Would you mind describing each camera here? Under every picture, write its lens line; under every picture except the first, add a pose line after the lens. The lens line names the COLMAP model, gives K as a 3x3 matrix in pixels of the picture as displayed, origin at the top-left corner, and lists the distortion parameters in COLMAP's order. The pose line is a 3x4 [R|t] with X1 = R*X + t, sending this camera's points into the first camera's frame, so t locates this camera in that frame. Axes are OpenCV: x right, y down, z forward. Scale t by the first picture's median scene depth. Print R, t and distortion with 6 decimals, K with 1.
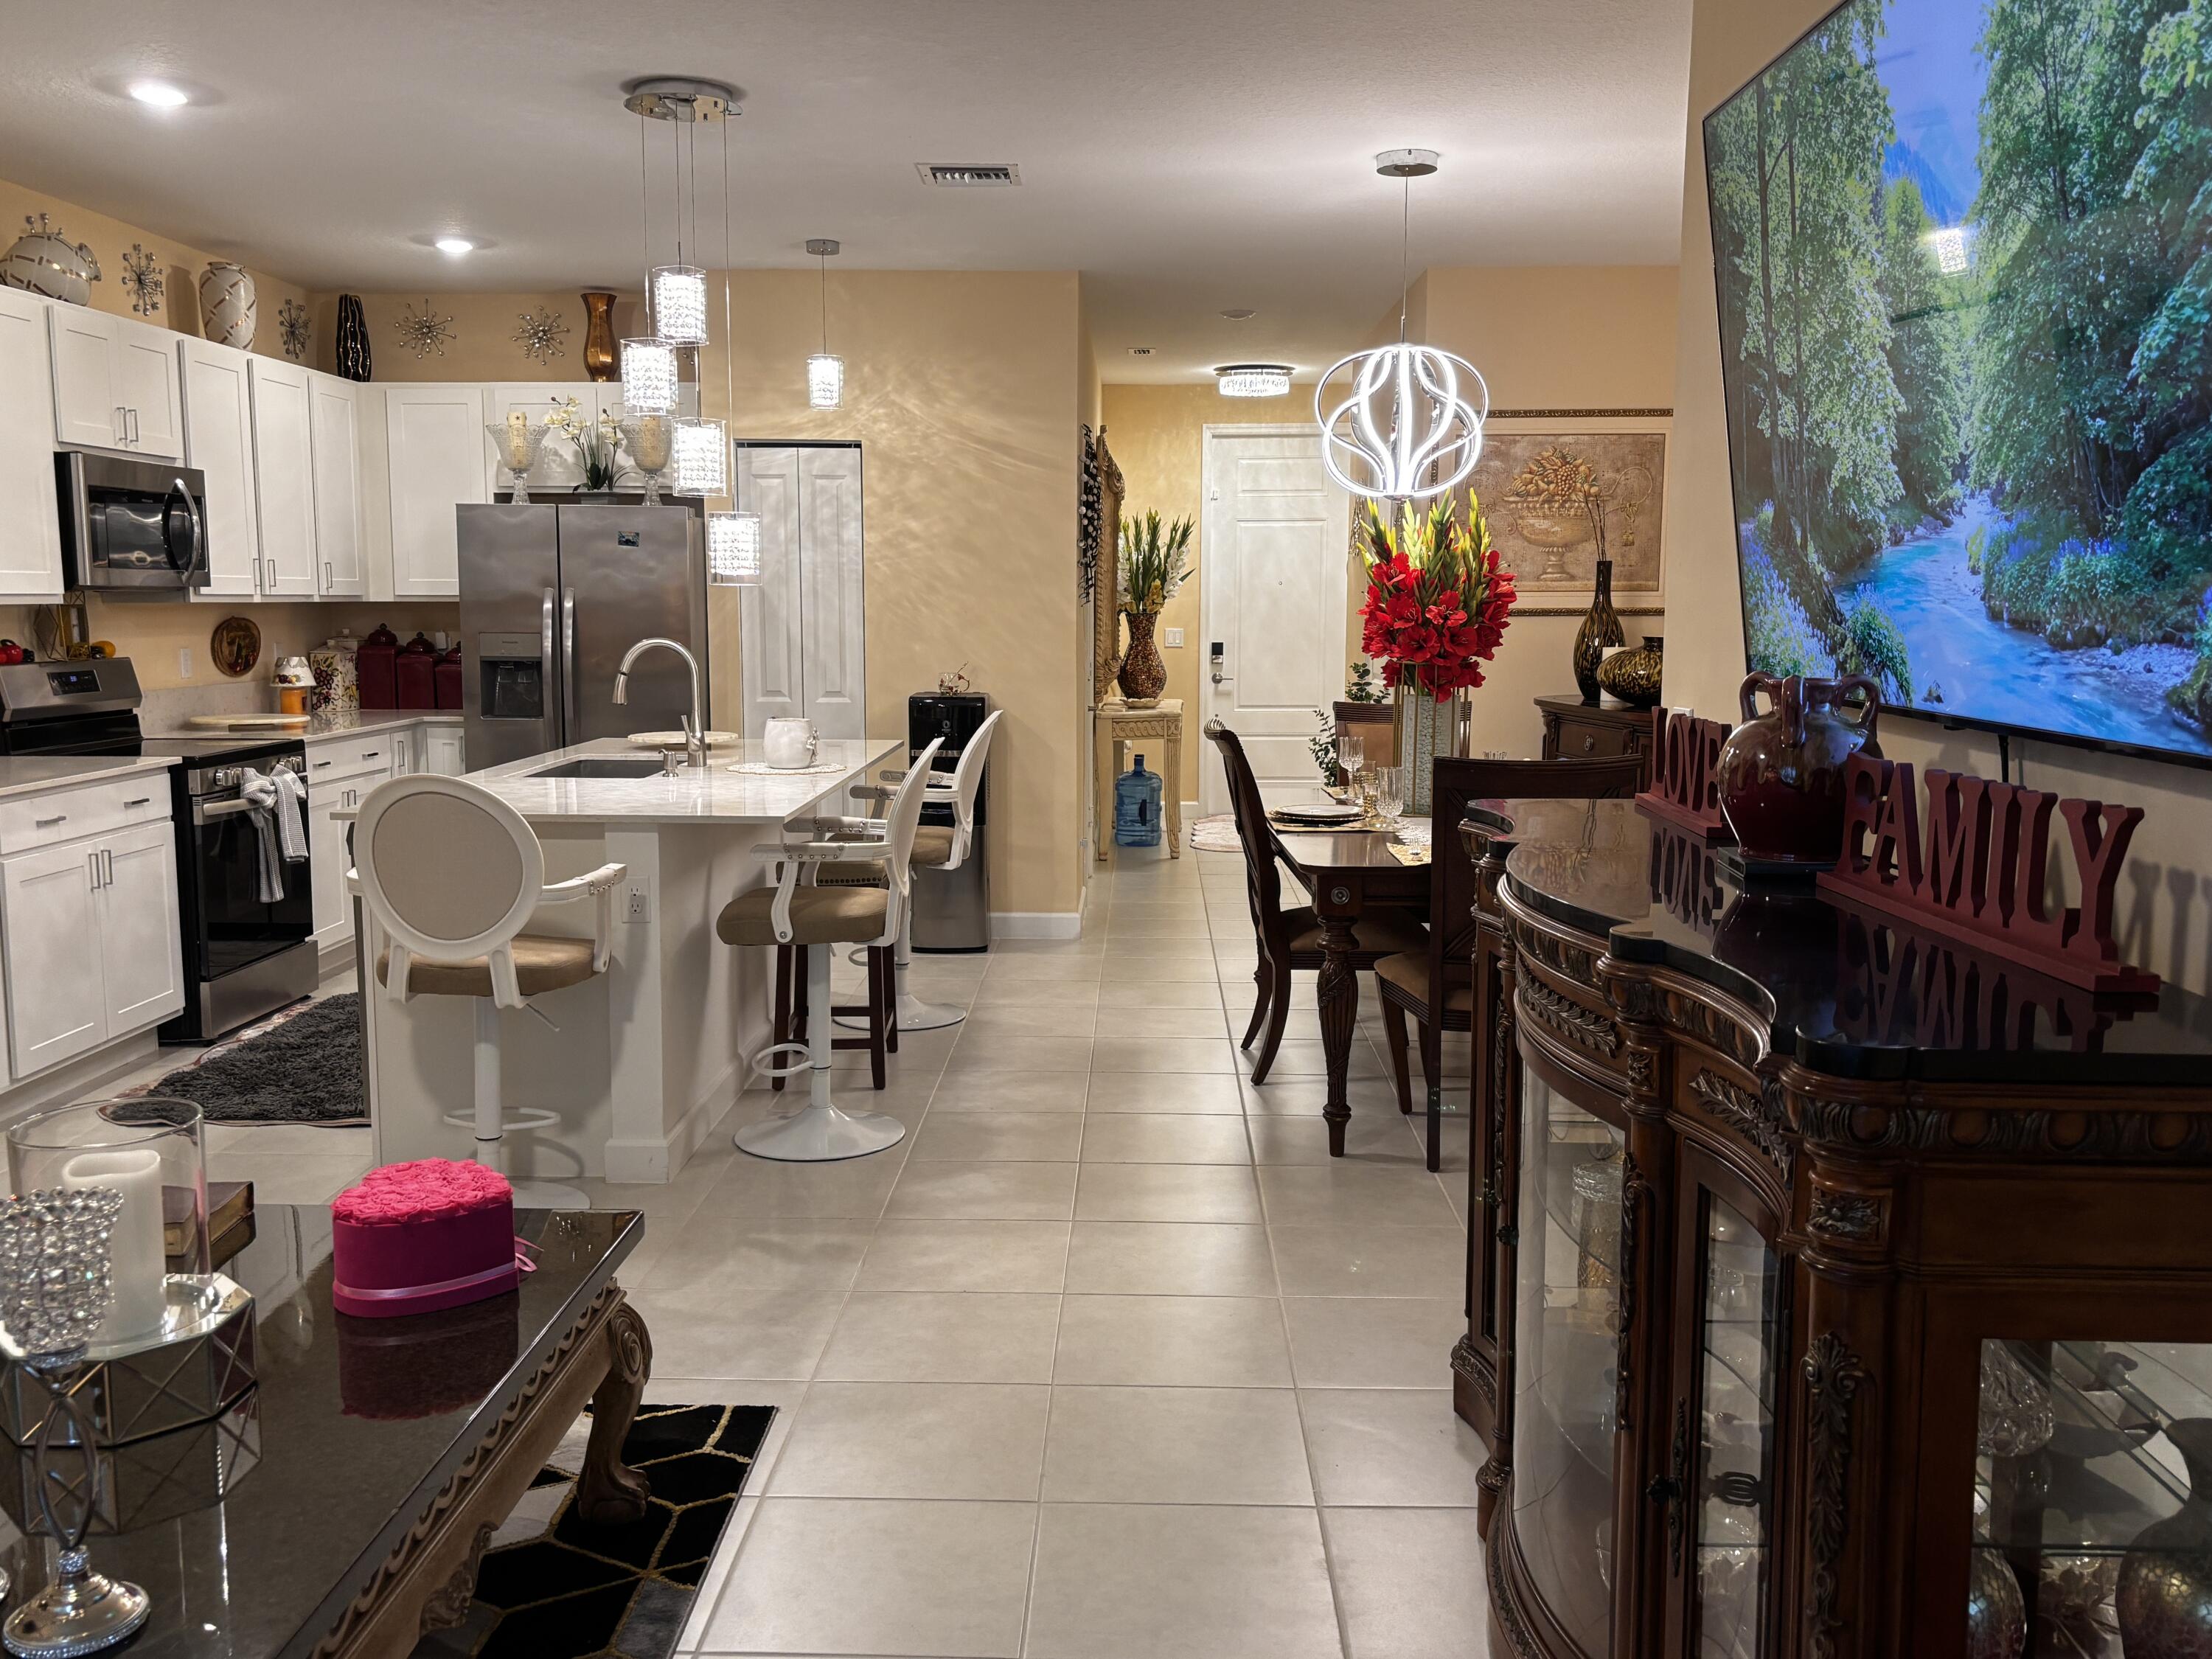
lens RADIAL K [[1887.2, 0, 1100.0], [0, 1887.2, 828.6], [0, 0, 1]] dist [0.027047, -0.018334]
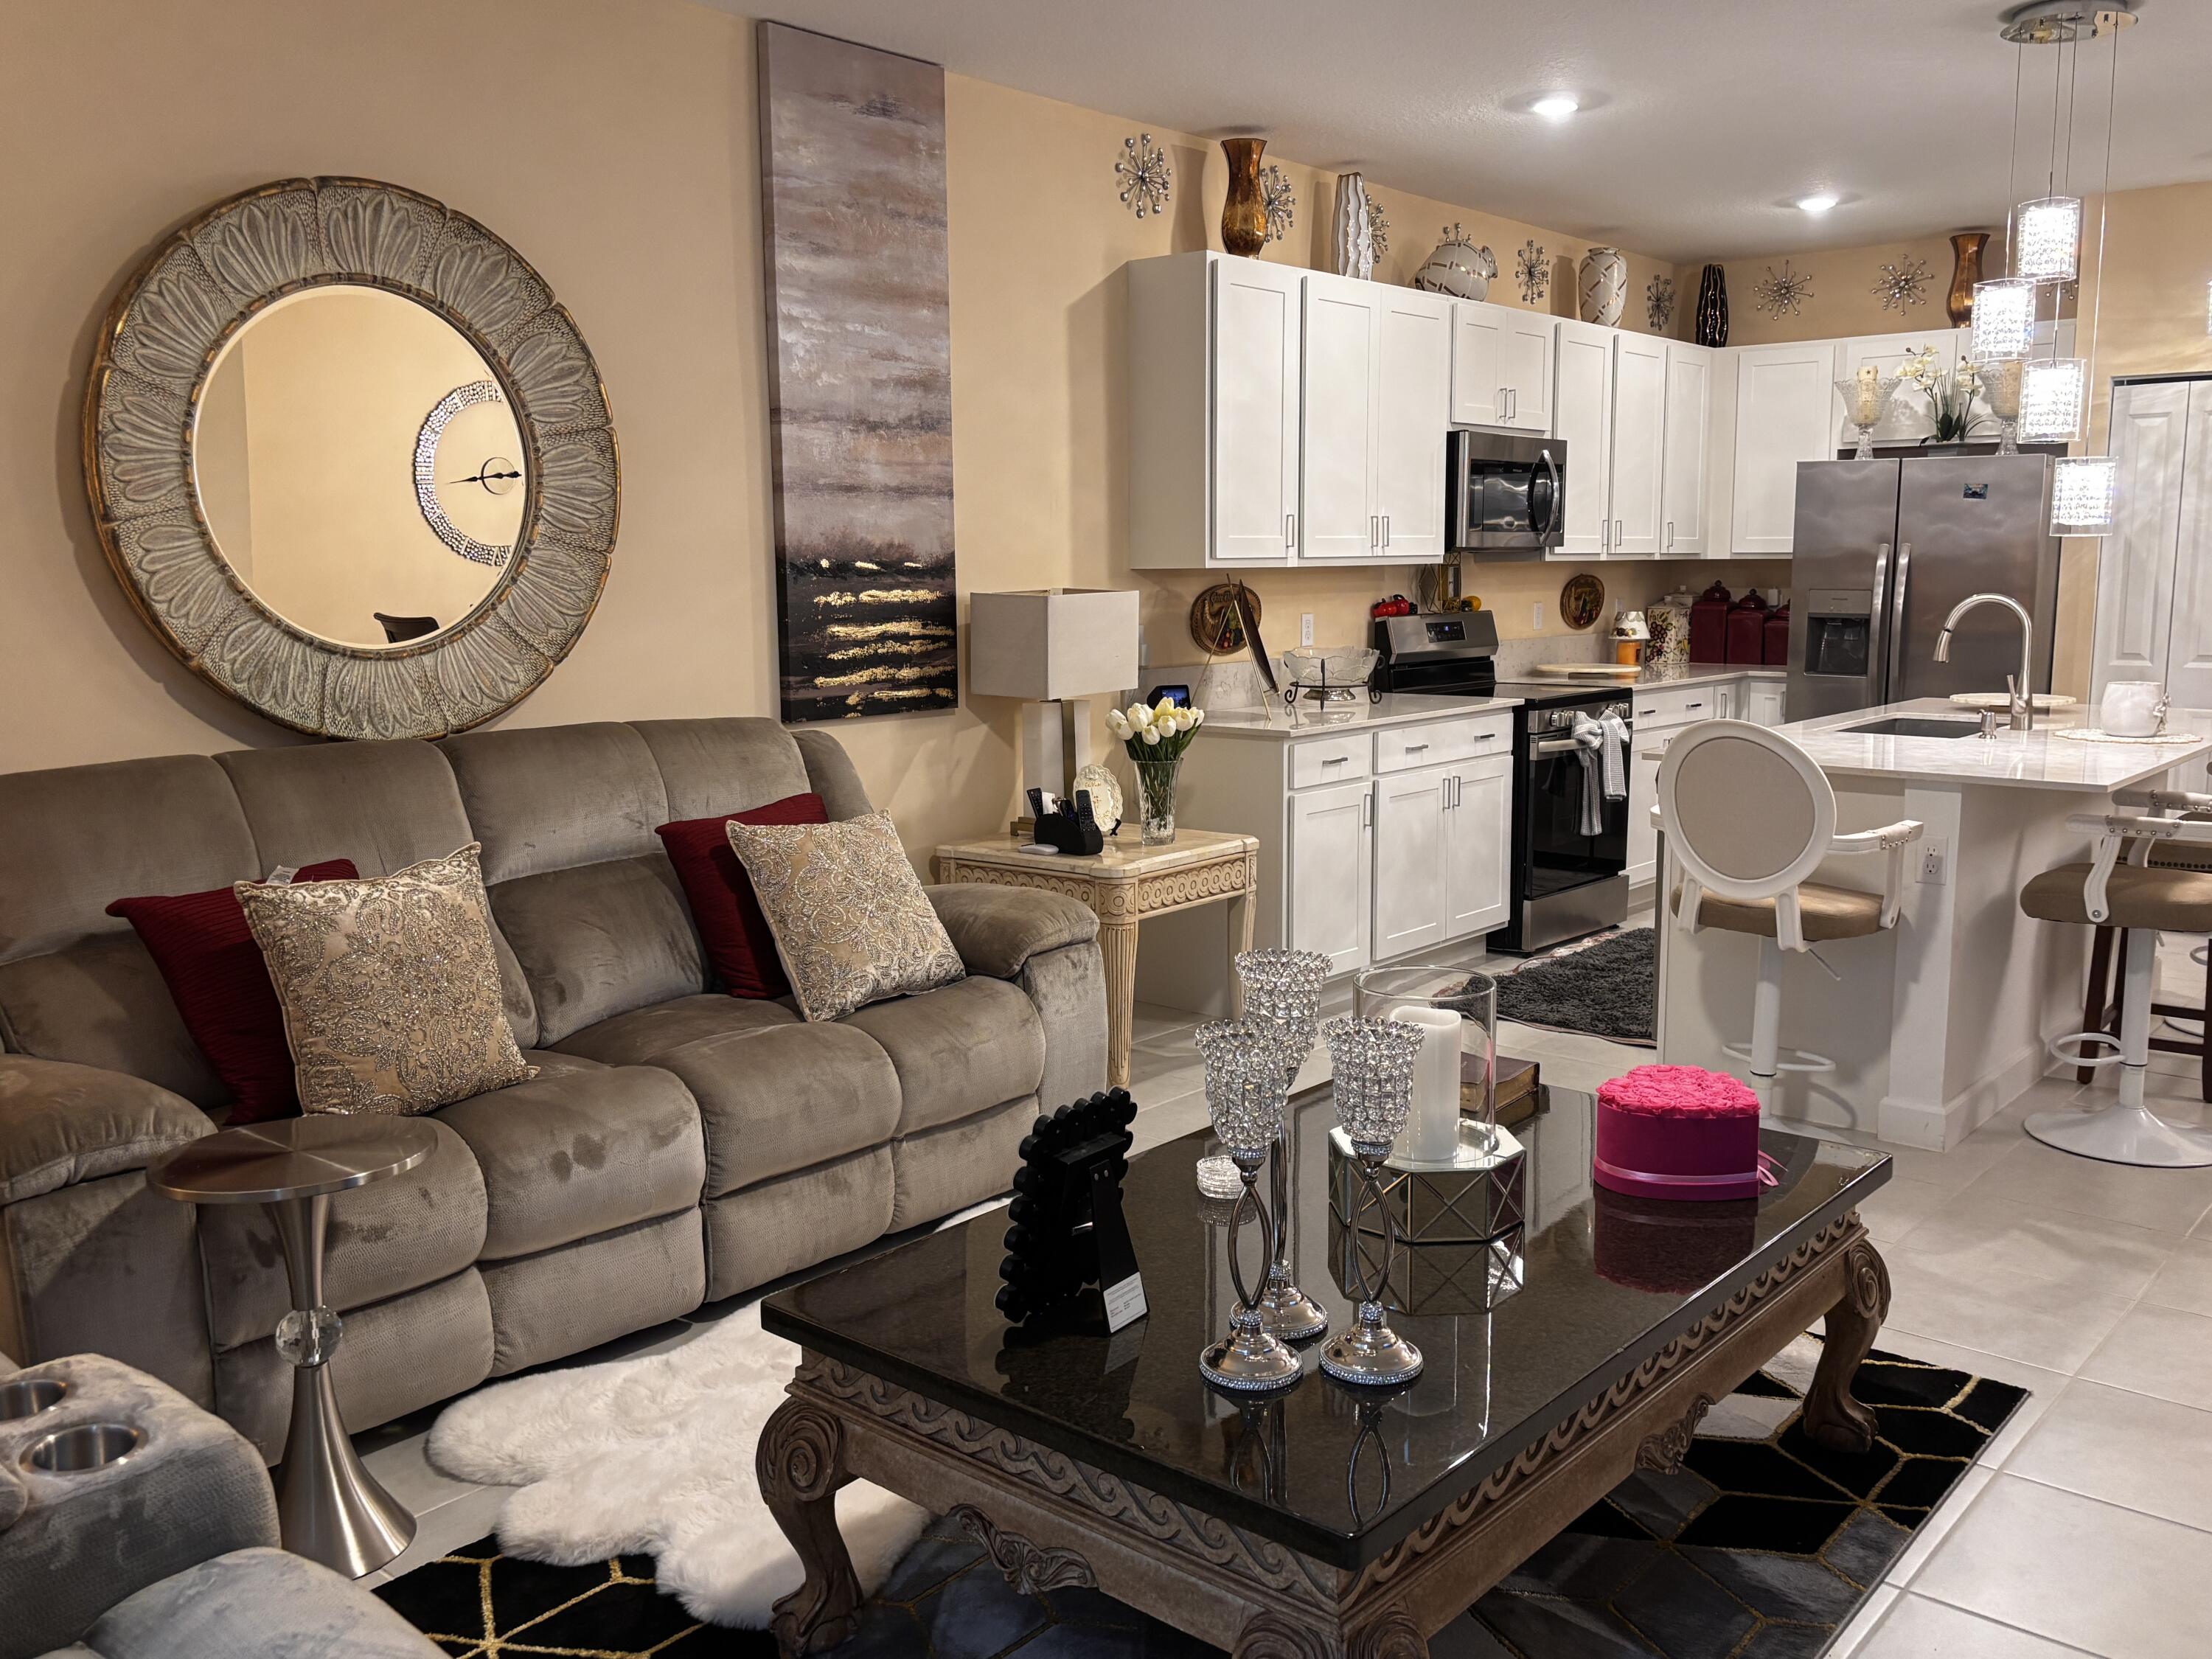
lens RADIAL K [[1887.2, 0, 1102.9], [0, 1887.2, 831.4], [0, 0, 1]] dist [0.027047, -0.018334]
pose [[0.778598, 0.083212, -0.621982, 0.026509], [-0.069460, 0.996507, 0.046368, 0.006449], [0.623667, 0.007101, 0.781658, -0.033685]]
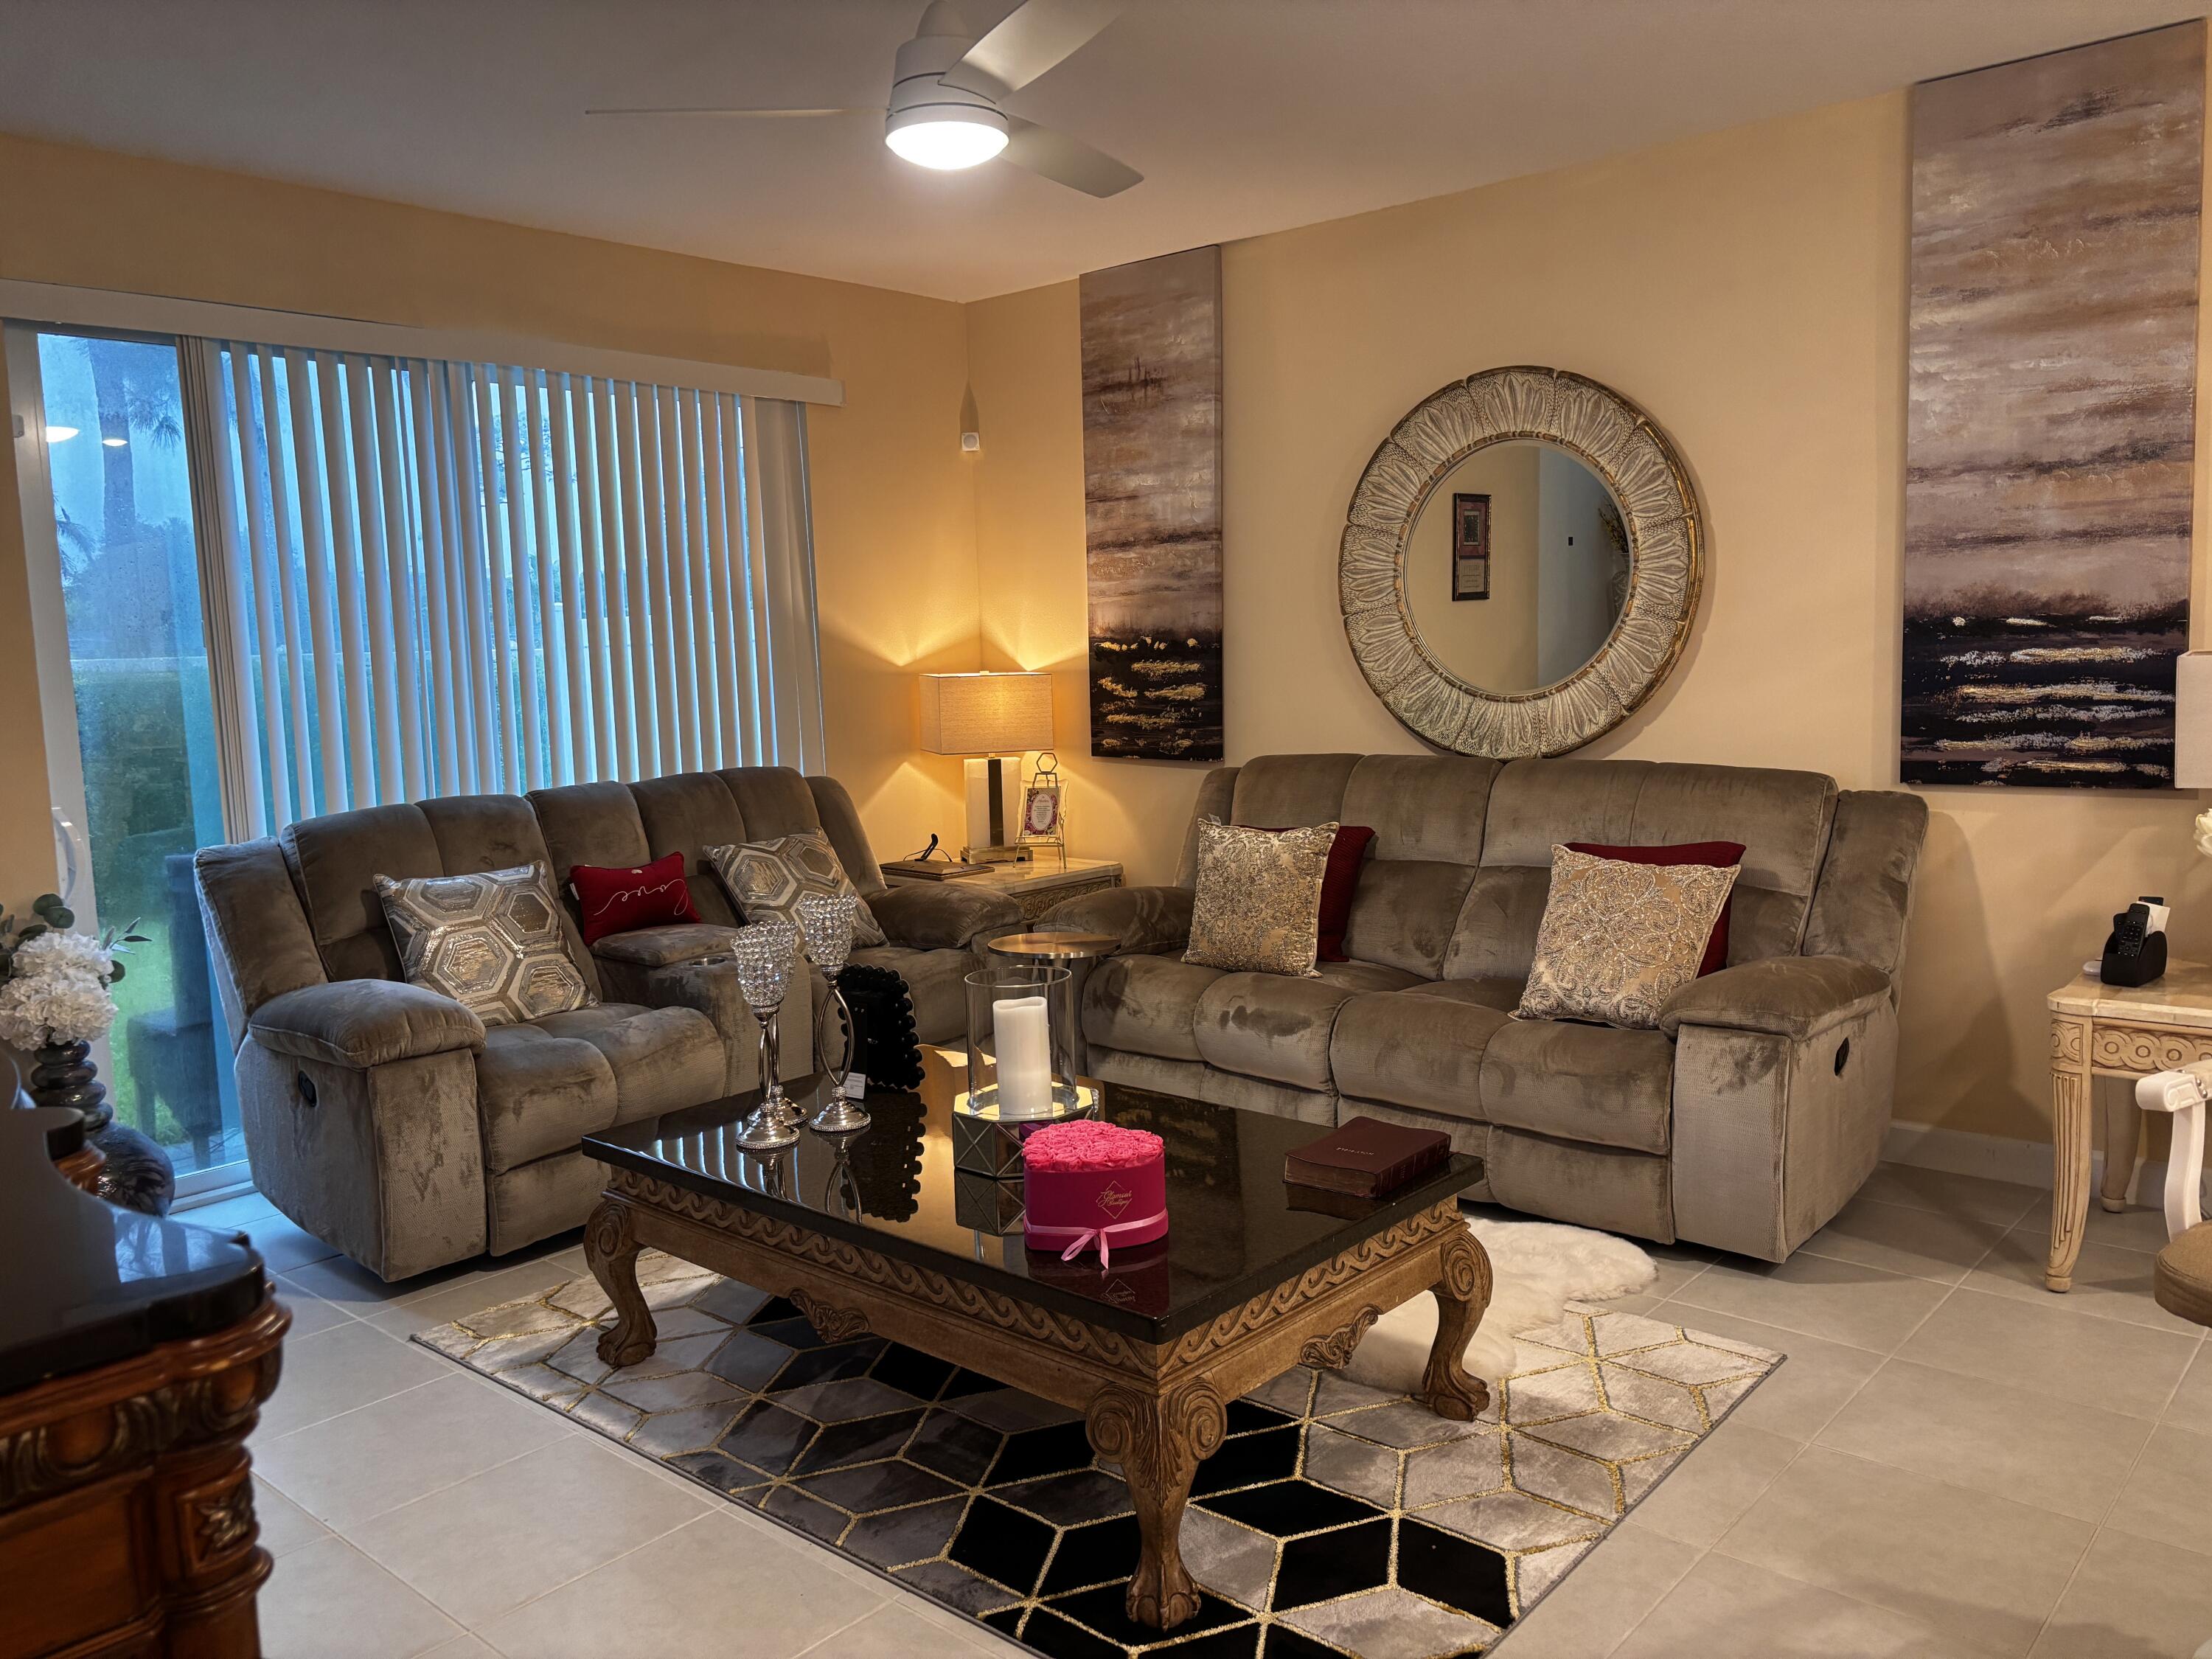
lens RADIAL K [[1659.8, 0, 1105.8], [0, 1659.8, 828.5], [0, 0, 1]] dist [0.004254, 0.002579]
pose [[-0.639747, 0.088407, -0.763484, 0.197499], [-0.072178, 0.982062, 0.174197, -0.085964], [0.765189, 0.166549, -0.621890, 0.821638]]
